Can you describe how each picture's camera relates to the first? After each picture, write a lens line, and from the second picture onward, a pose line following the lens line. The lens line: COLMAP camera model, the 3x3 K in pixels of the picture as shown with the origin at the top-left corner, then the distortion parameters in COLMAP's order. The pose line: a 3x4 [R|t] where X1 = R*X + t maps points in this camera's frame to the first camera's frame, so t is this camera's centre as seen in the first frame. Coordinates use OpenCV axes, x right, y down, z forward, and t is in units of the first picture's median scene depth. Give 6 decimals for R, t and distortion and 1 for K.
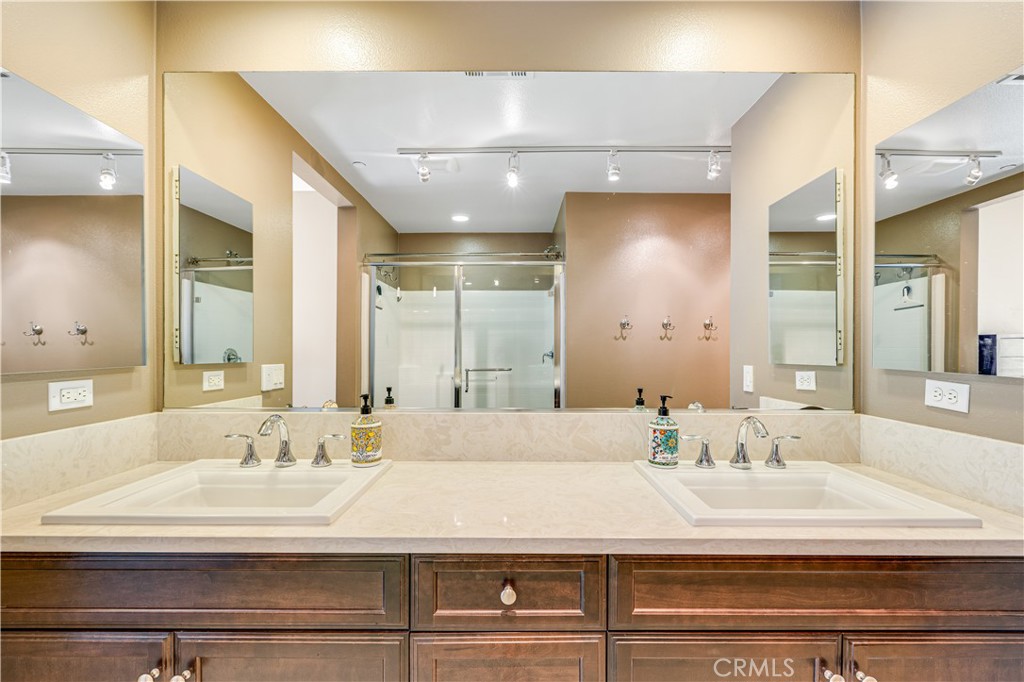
lens RADIAL K [[454.1, 0, 521.9], [0, 454.1, 347.5], [0, 0, 1]] dist [-0.002936, -0.000428]
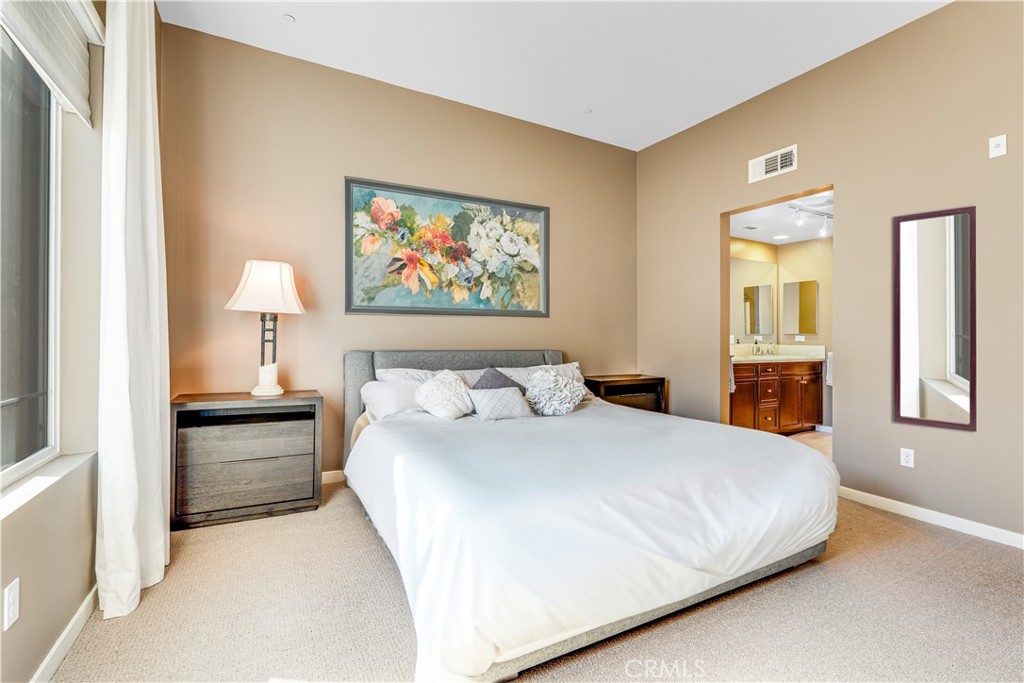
lens RADIAL K [[459.9, 0, 511.5], [0, 459.9, 333.7], [0, 0, 1]] dist [0.000958, 0.000100]
pose [[0.879933, 0.004052, 0.475081, -3.519302], [0.000083, 0.999962, -0.008683, 0.081148], [-0.475098, 0.007679, 0.879899, -1.605730]]
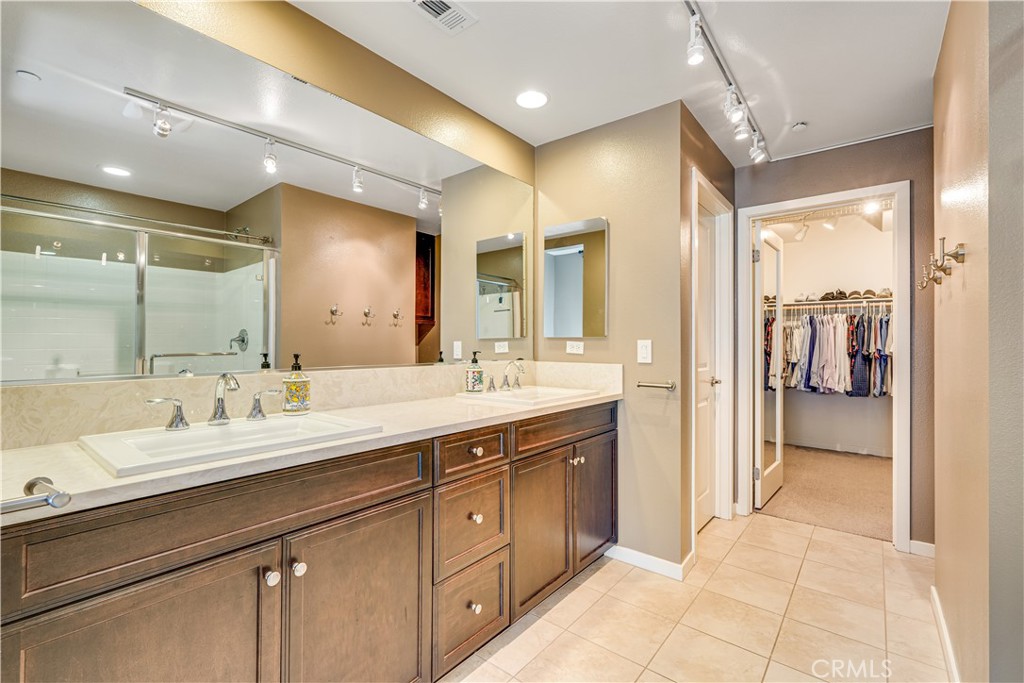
lens RADIAL K [[446.9, 0, 512.0], [0, 446.9, 341.5], [0, 0, 1]] dist [-0.000152, -0.000007]
pose [[0.639235, 0.002225, 0.769008, -0.802939], [0.001664, 0.999989, -0.004276, 0.070741], [-0.769009, 0.004013, 0.639225, -0.146757]]
